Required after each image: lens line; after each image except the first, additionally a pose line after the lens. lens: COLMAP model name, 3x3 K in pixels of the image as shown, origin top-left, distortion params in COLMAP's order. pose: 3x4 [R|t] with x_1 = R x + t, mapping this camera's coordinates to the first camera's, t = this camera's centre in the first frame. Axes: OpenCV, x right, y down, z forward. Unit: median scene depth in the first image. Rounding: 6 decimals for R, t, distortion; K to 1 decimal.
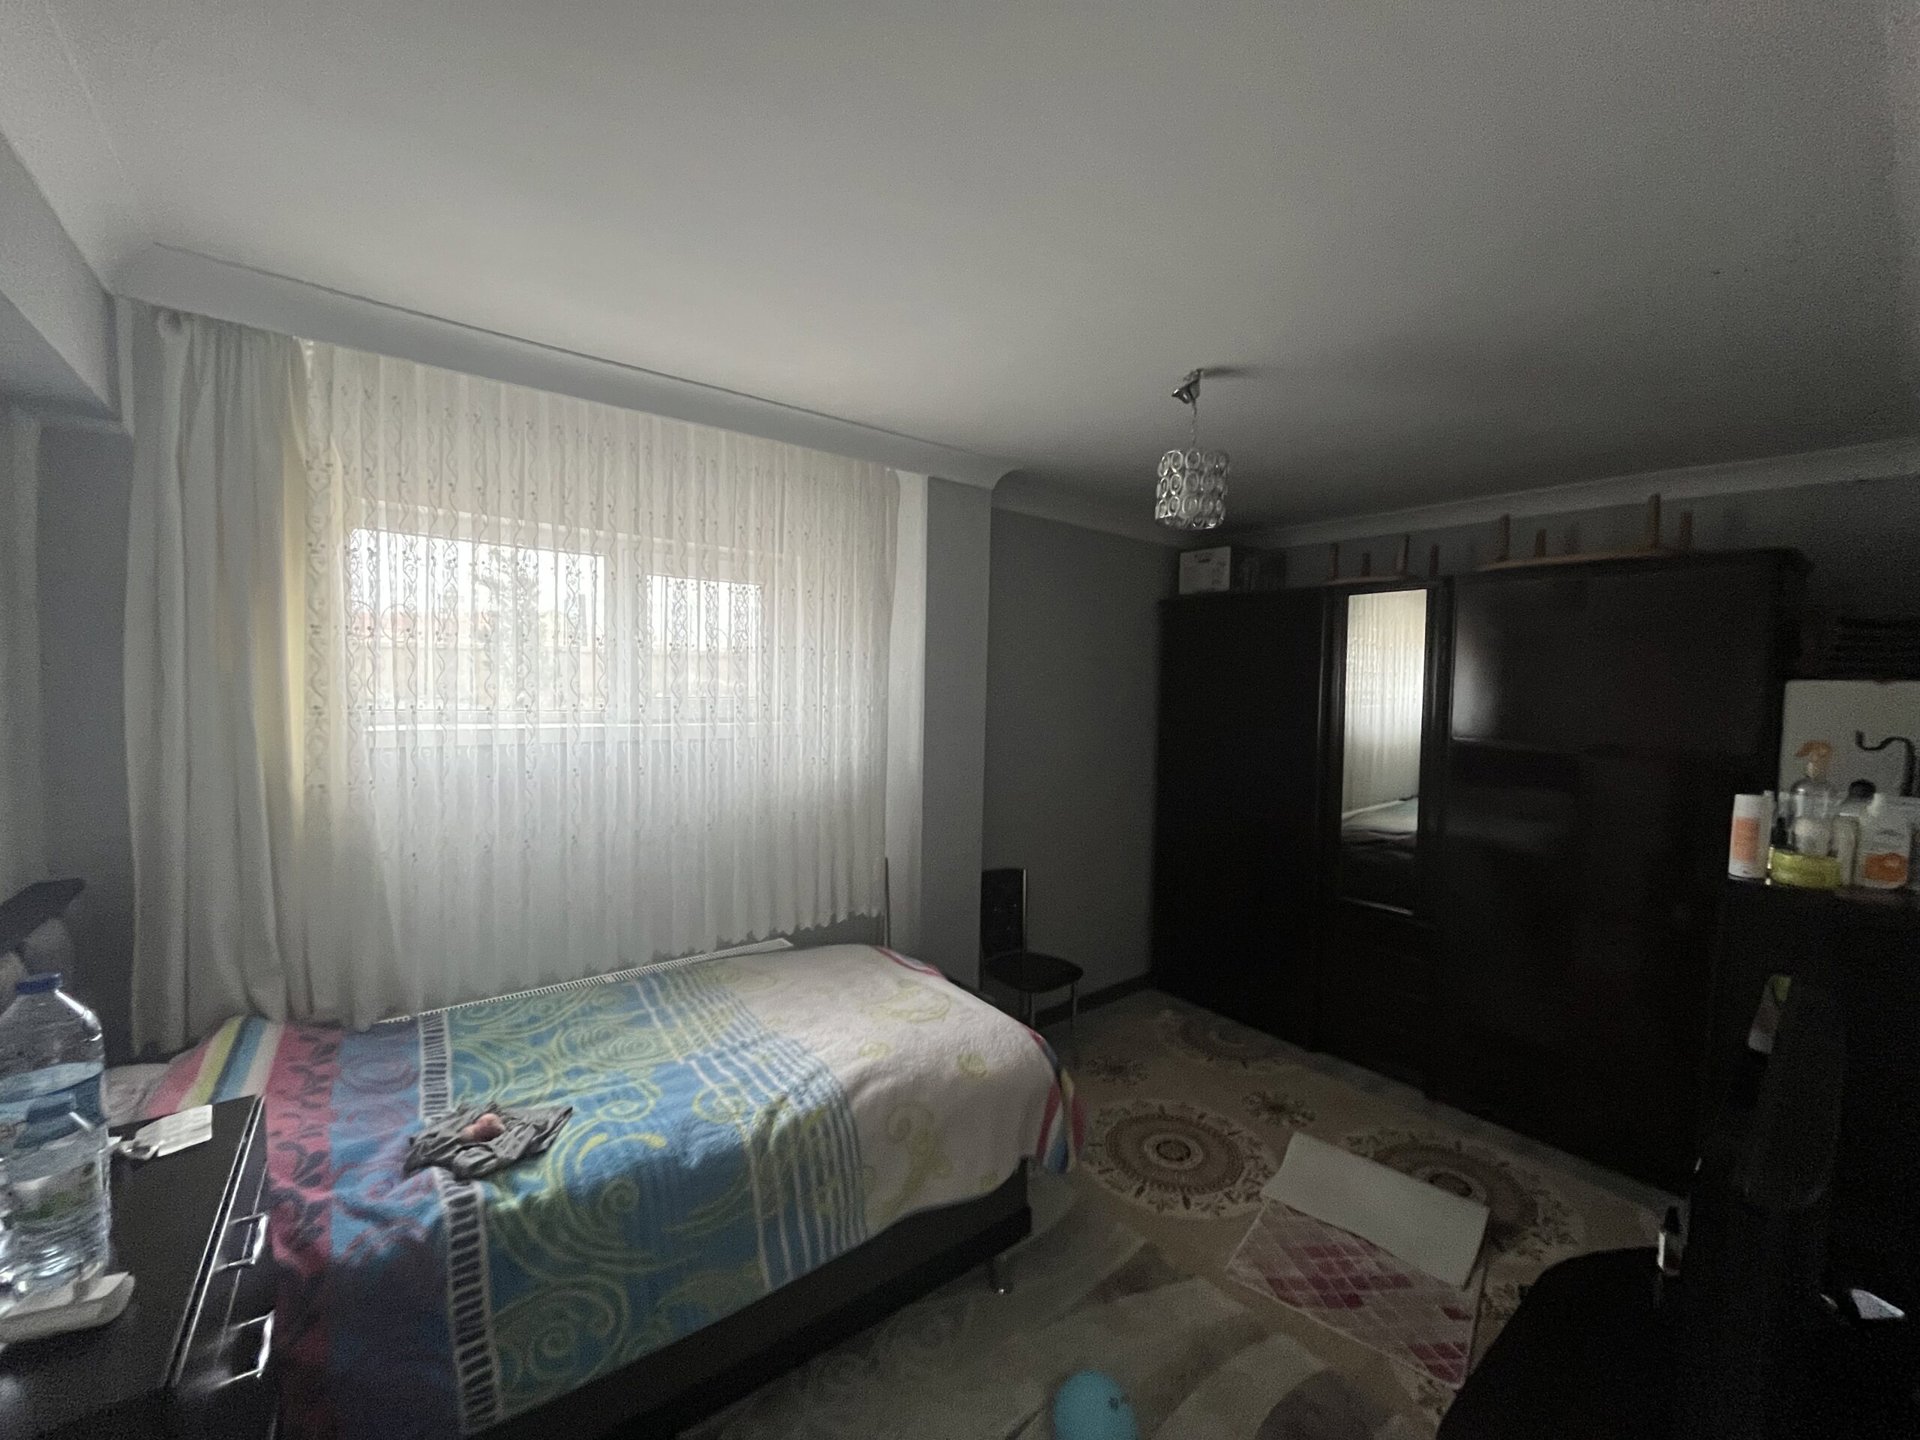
lens RADIAL K [[777.0, 0, 957.0], [0, 777.0, 725.9], [0, 0, 1]] dist [-0.002645, 0.000011]
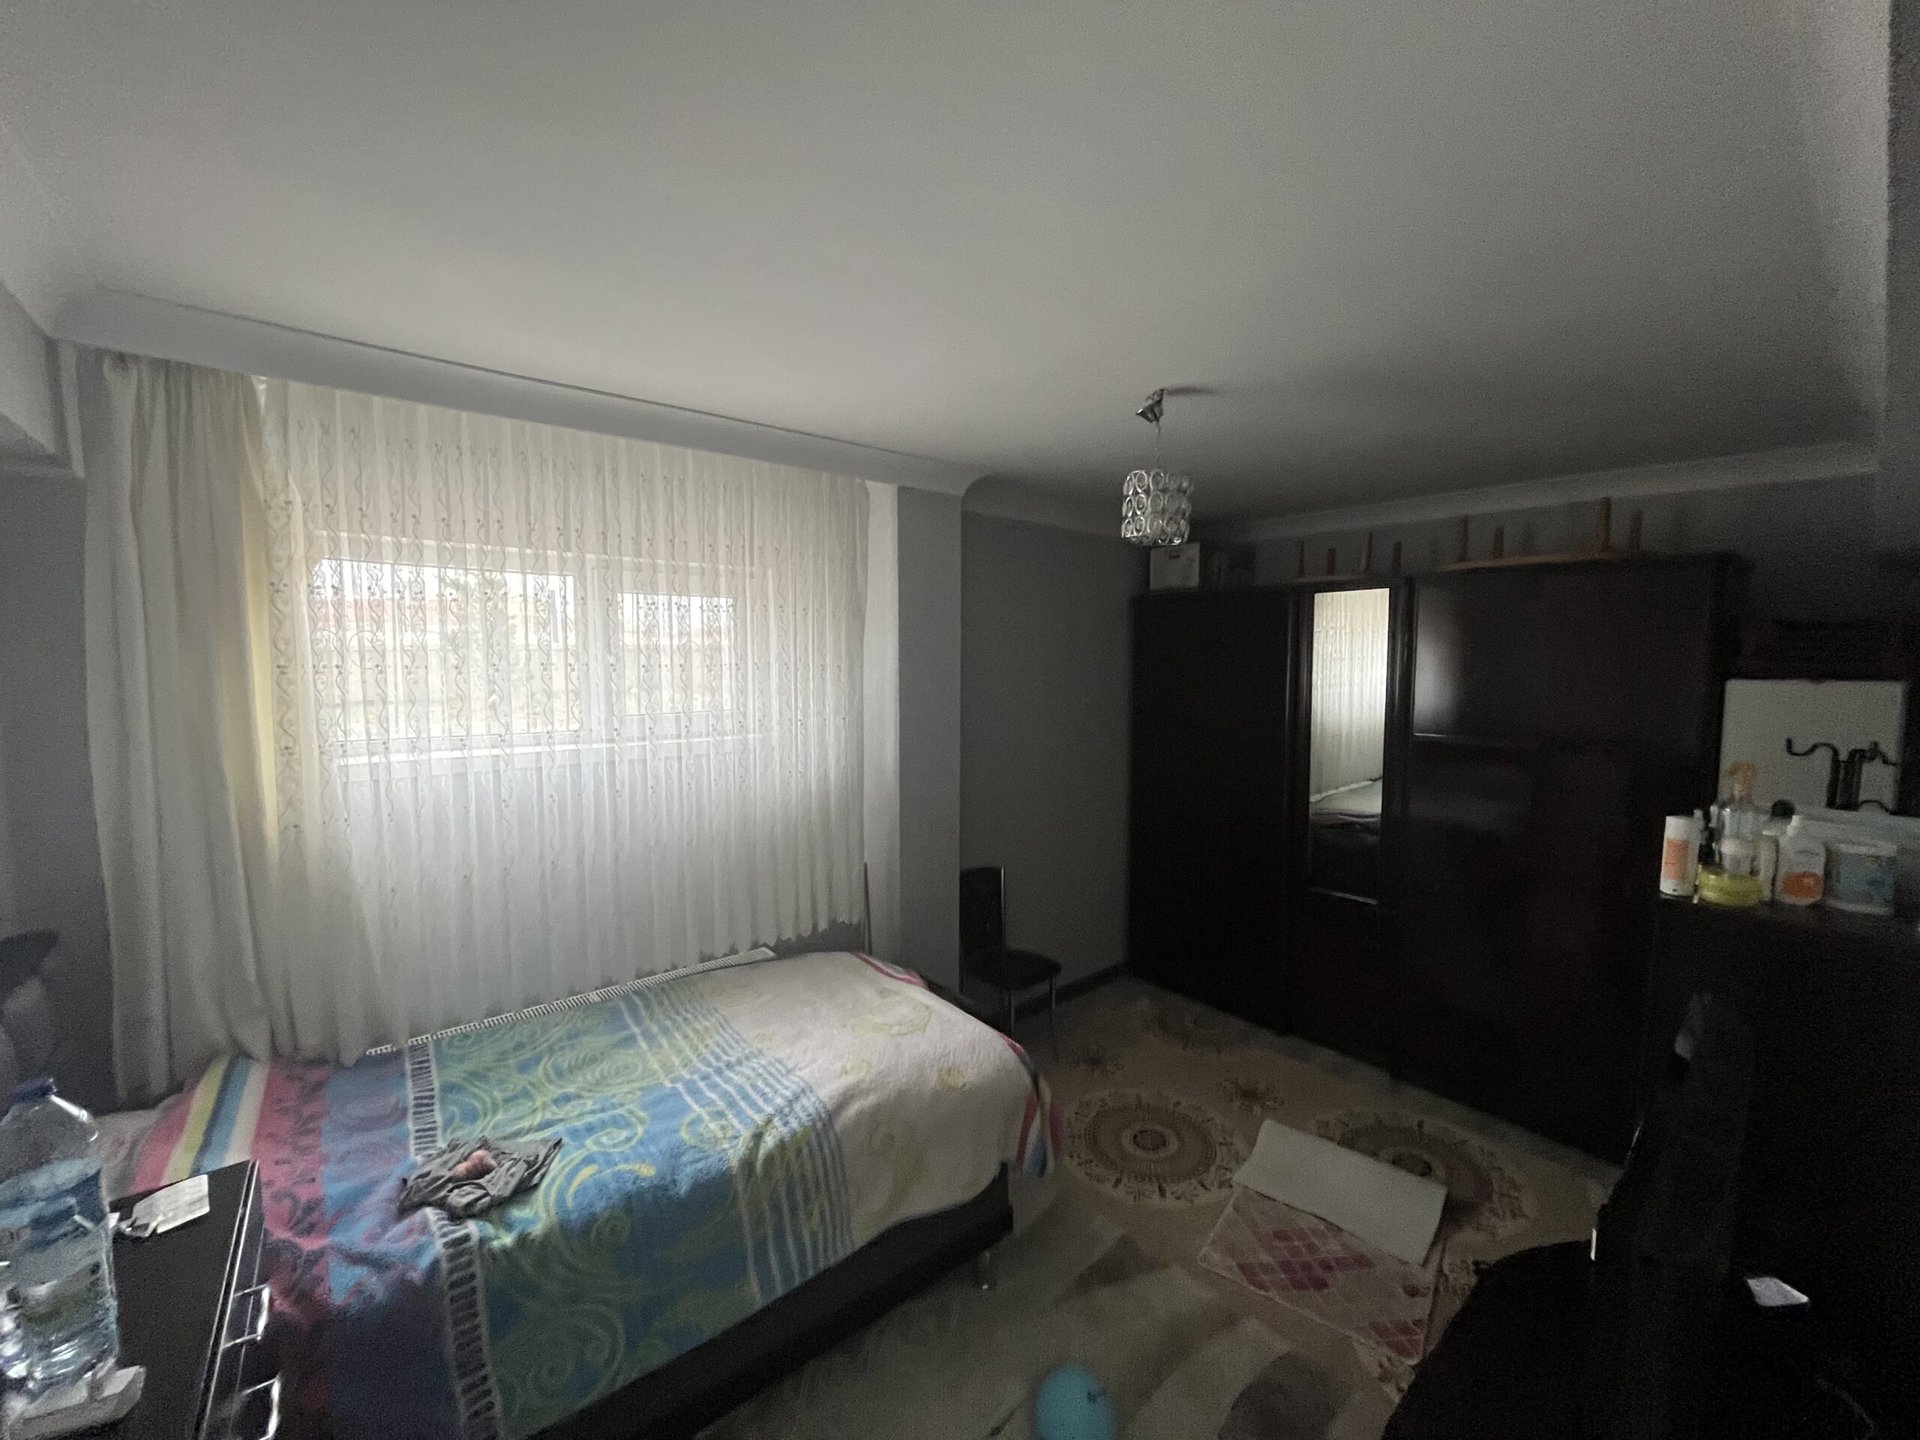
lens RADIAL K [[777.0, 0, 957.0], [0, 777.0, 725.9], [0, 0, 1]] dist [-0.002645, 0.000011]
pose [[0.999409, -0.021982, 0.026435, 0.008688], [0.021158, 0.999293, 0.031064, -0.060115], [-0.027099, -0.030486, 0.999168, -0.017266]]
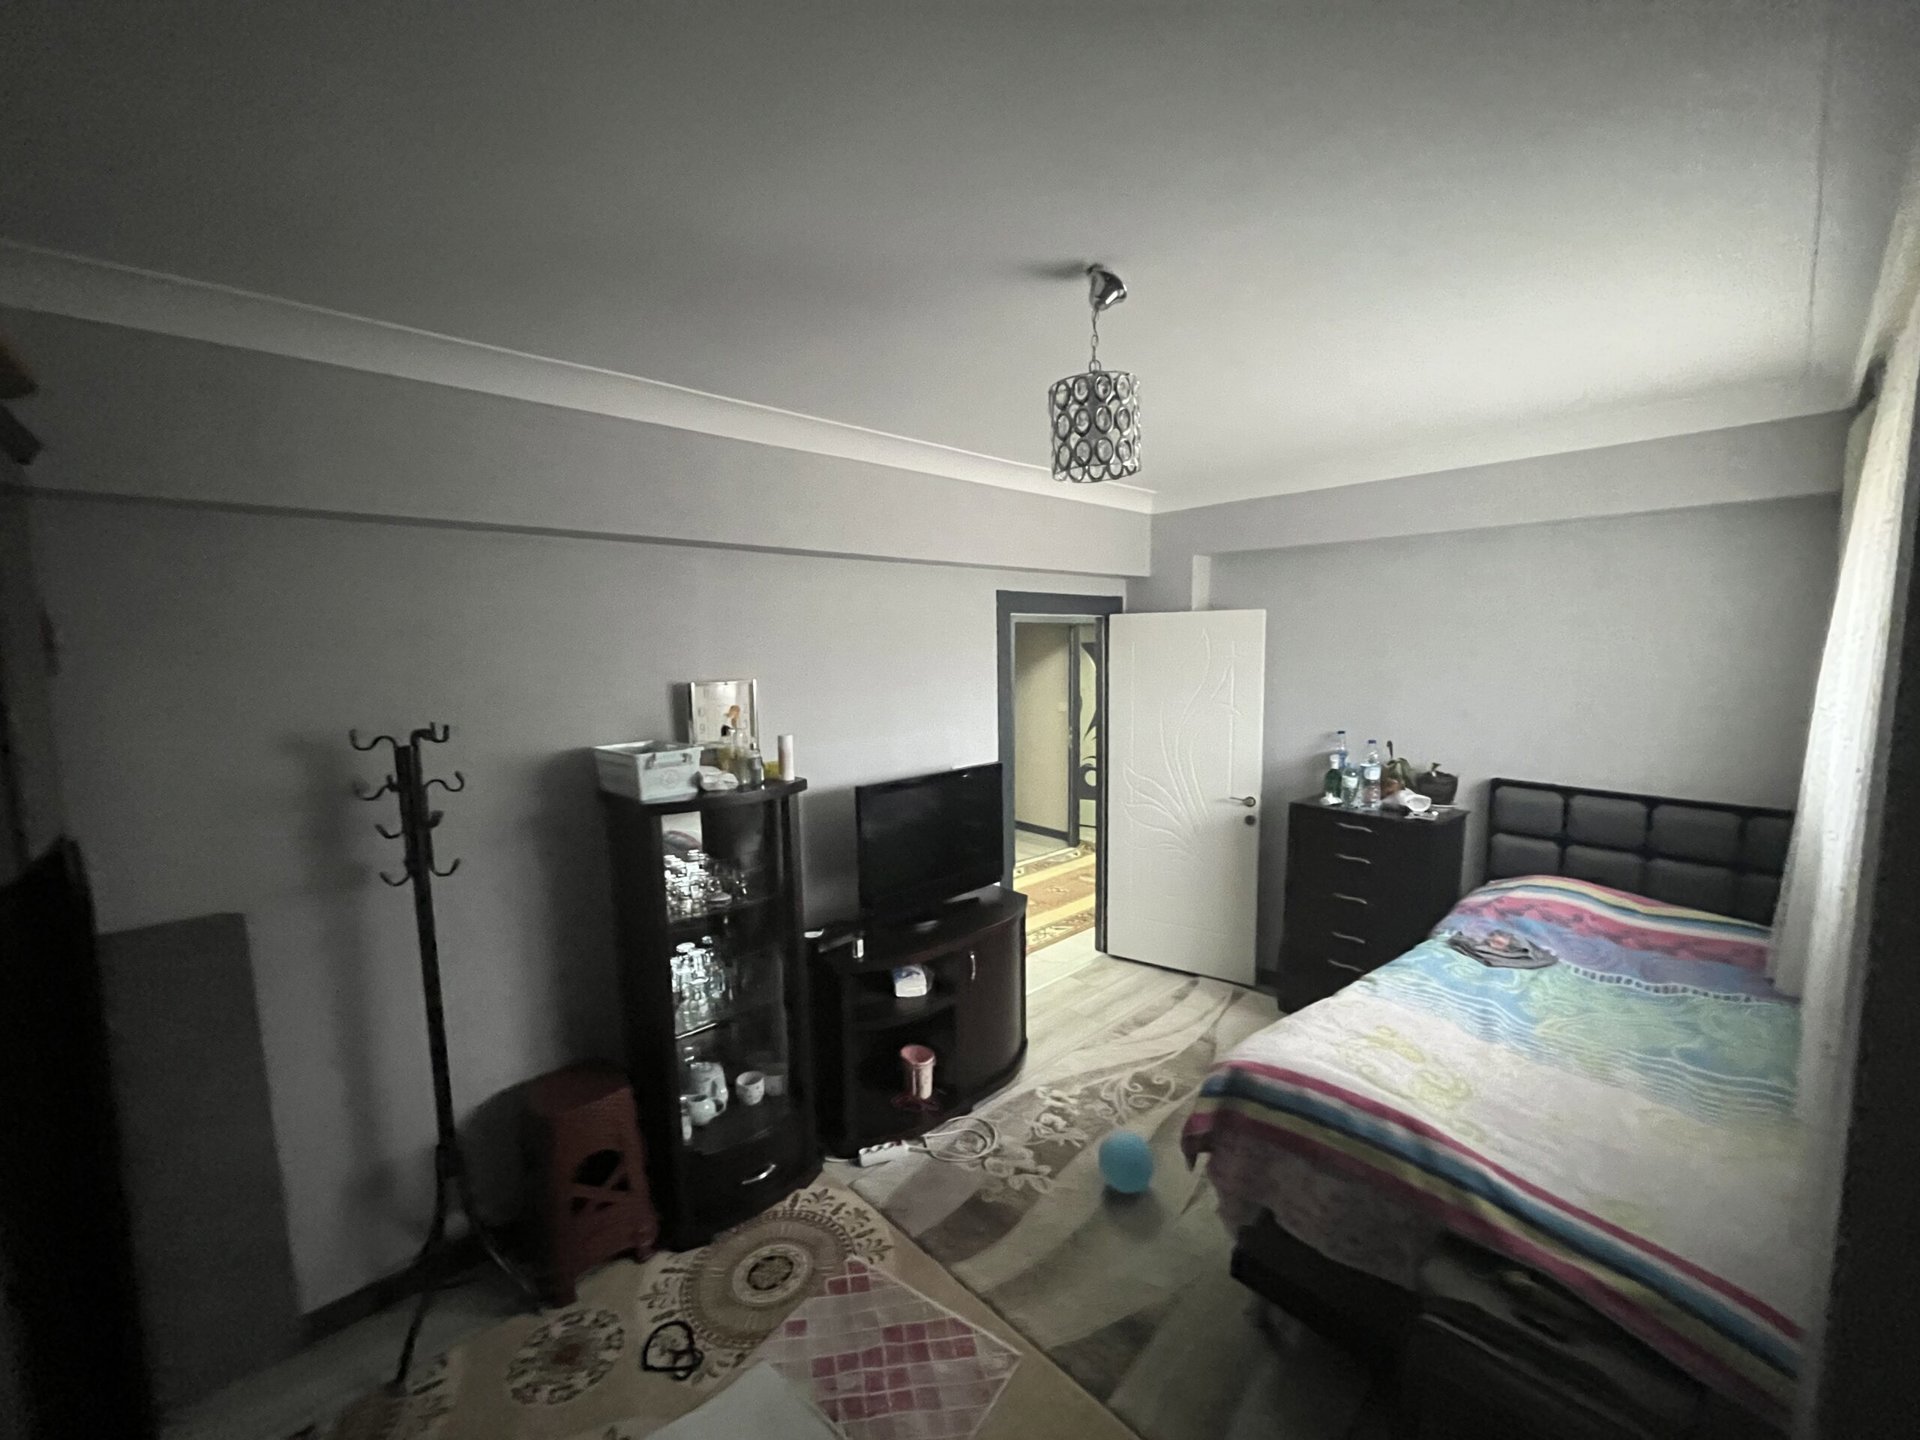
lens RADIAL K [[777.0, 0, 957.0], [0, 777.0, 725.9], [0, 0, 1]] dist [-0.002645, 0.000011]
pose [[-0.996133, 0.004071, -0.087764, 0.528307], [-0.009857, 0.987440, 0.157687, -0.146853], [0.087303, 0.157942, -0.983581, 1.874500]]
